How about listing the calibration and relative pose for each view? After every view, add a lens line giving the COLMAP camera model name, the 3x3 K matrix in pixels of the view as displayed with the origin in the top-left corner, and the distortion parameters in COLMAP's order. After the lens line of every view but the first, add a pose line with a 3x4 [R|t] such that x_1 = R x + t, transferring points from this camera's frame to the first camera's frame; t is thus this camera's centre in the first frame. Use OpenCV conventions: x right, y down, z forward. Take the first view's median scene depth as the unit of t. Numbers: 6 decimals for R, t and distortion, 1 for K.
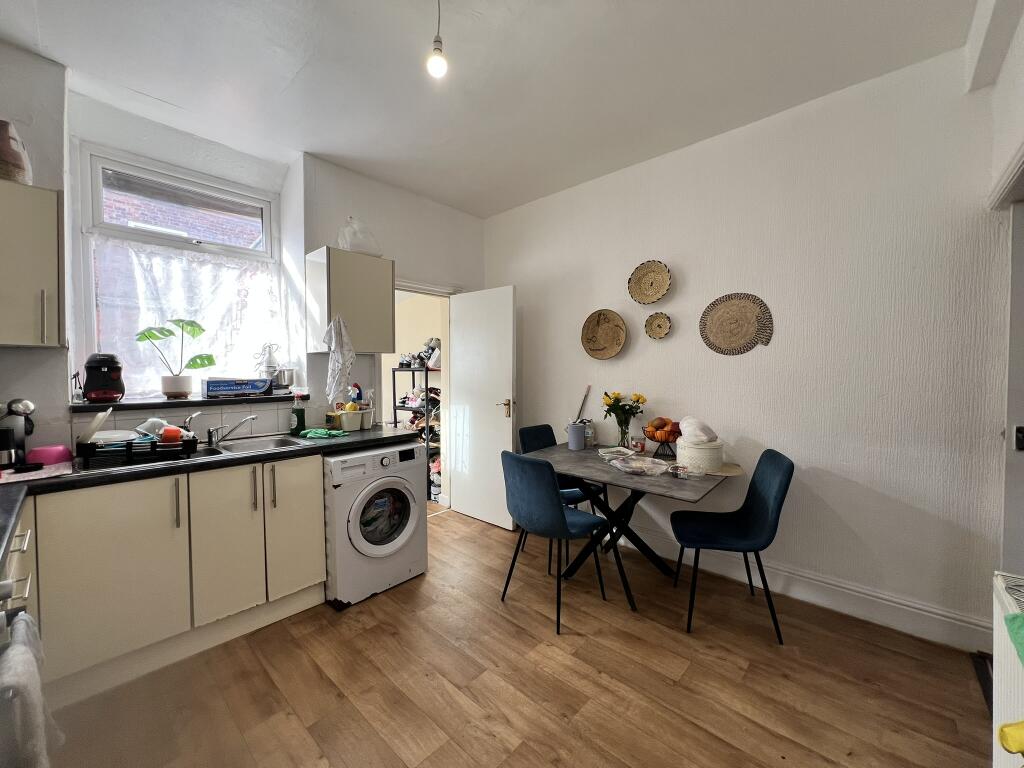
lens RADIAL K [[413.0, 0, 509.7], [0, 413.0, 381.4], [0, 0, 1]] dist [0.001753, 0.000310]
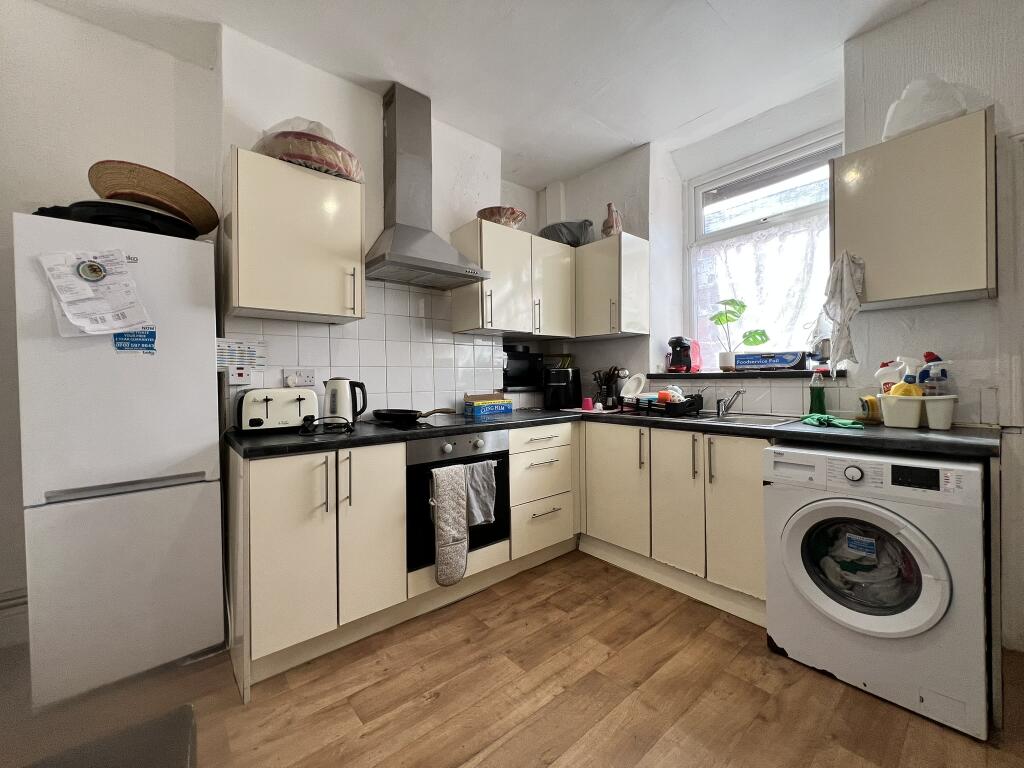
lens RADIAL K [[413.0, 0, 513.2], [0, 413.0, 380.1], [0, 0, 1]] dist [0.001753, 0.000310]
pose [[-0.125637, 0.009874, -0.992027, 0.360606], [-0.015375, 0.999811, 0.011898, 0.057412], [0.991957, 0.016747, -0.125461, 0.575979]]
